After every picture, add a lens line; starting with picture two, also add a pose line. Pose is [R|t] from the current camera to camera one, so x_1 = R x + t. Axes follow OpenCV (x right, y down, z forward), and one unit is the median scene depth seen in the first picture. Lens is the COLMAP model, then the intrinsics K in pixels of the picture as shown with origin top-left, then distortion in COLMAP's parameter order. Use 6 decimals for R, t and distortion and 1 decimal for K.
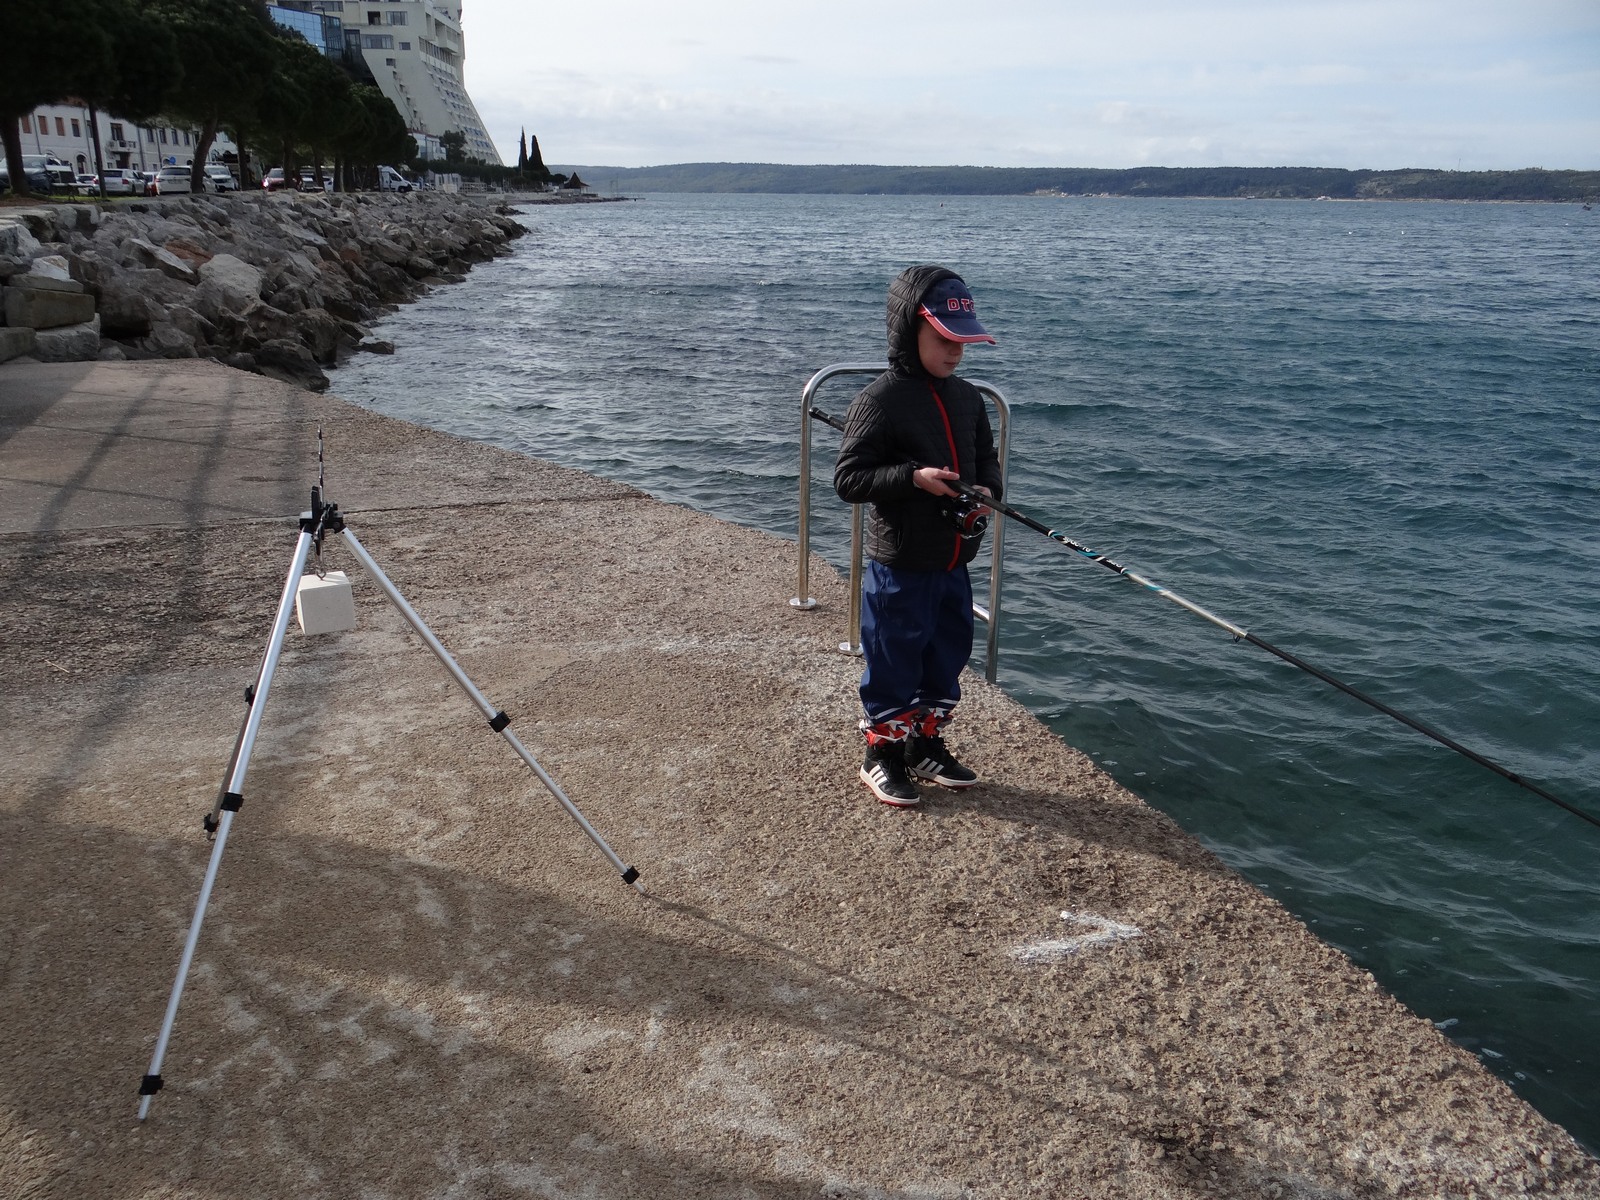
lens RADIAL K [[1273.8, 0, 787.9], [0, 1273.8, 590.3], [0, 0, 1]] dist [-0.006055, 0.020106]
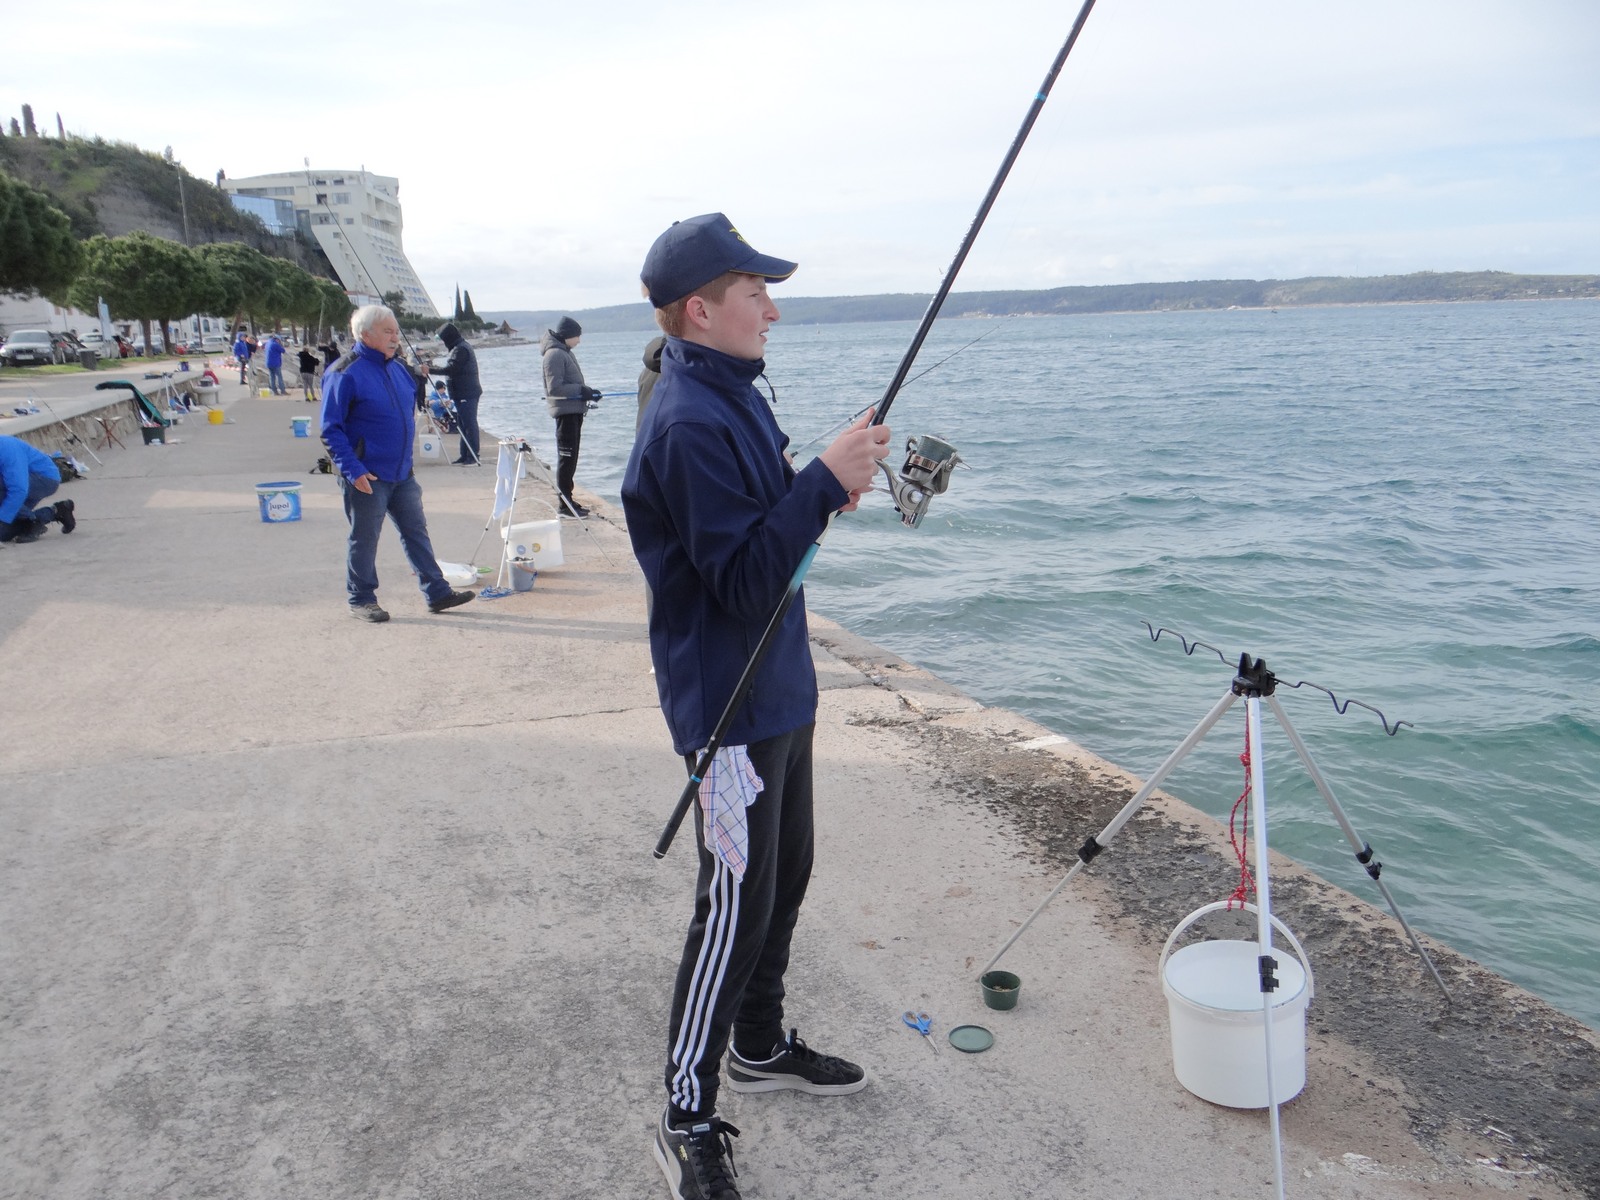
lens RADIAL K [[1273.8, 0, 787.0], [0, 1273.8, 590.8], [0, 0, 1]] dist [-0.006055, 0.020106]
pose [[0.997924, -0.055358, 0.032917, 0.039218], [0.058291, 0.993665, -0.096084, 0.039858], [-0.027390, 0.097803, 0.994829, -0.127766]]
